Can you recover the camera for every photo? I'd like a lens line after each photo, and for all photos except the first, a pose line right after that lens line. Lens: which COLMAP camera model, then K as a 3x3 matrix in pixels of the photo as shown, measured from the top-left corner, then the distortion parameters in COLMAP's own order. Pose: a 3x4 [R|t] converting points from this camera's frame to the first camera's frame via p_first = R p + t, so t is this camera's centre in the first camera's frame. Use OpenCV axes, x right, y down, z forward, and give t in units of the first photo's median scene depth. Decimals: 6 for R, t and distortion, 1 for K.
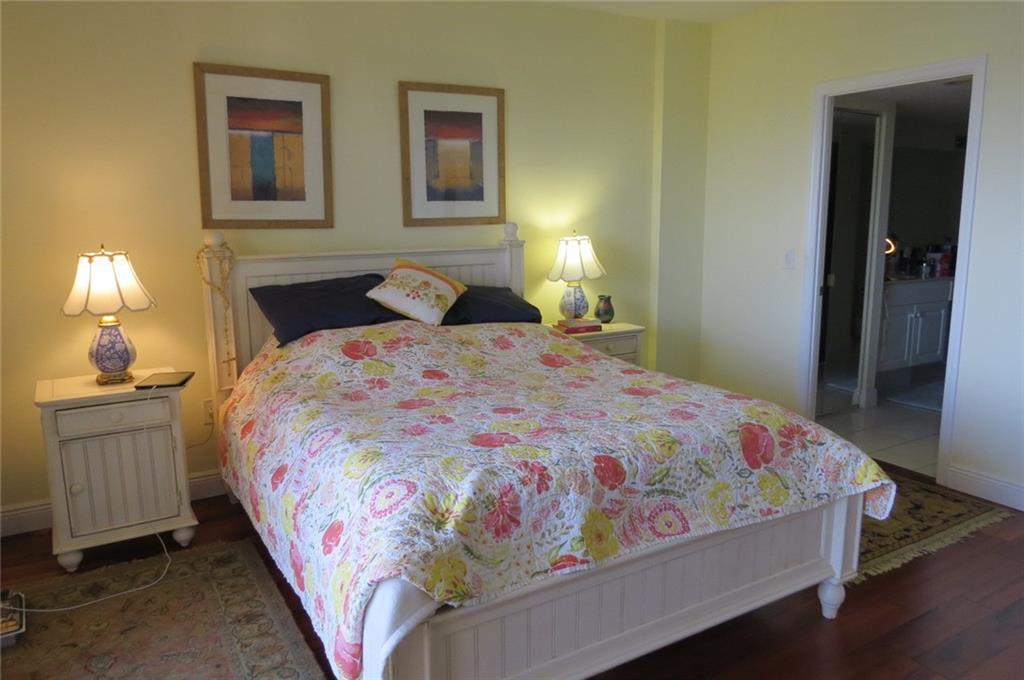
lens RADIAL K [[735.9, 0, 512.3], [0, 735.9, 341.1], [0, 0, 1]] dist [-0.020856, 0.012264]
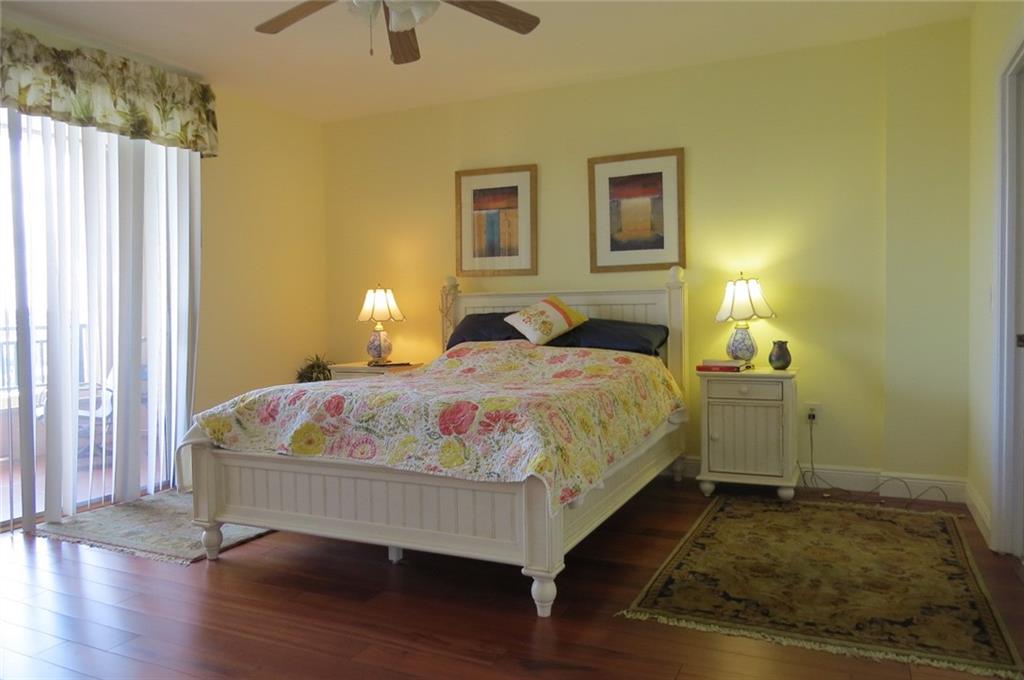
lens RADIAL K [[735.9, 0, 513.8], [0, 735.9, 338.9], [0, 0, 1]] dist [-0.020856, 0.012264]
pose [[0.563774, 0.029404, -0.825406, 0.876071], [-0.137102, 0.988833, -0.058419, 0.046321], [0.814470, 0.146100, 0.561509, 0.246788]]
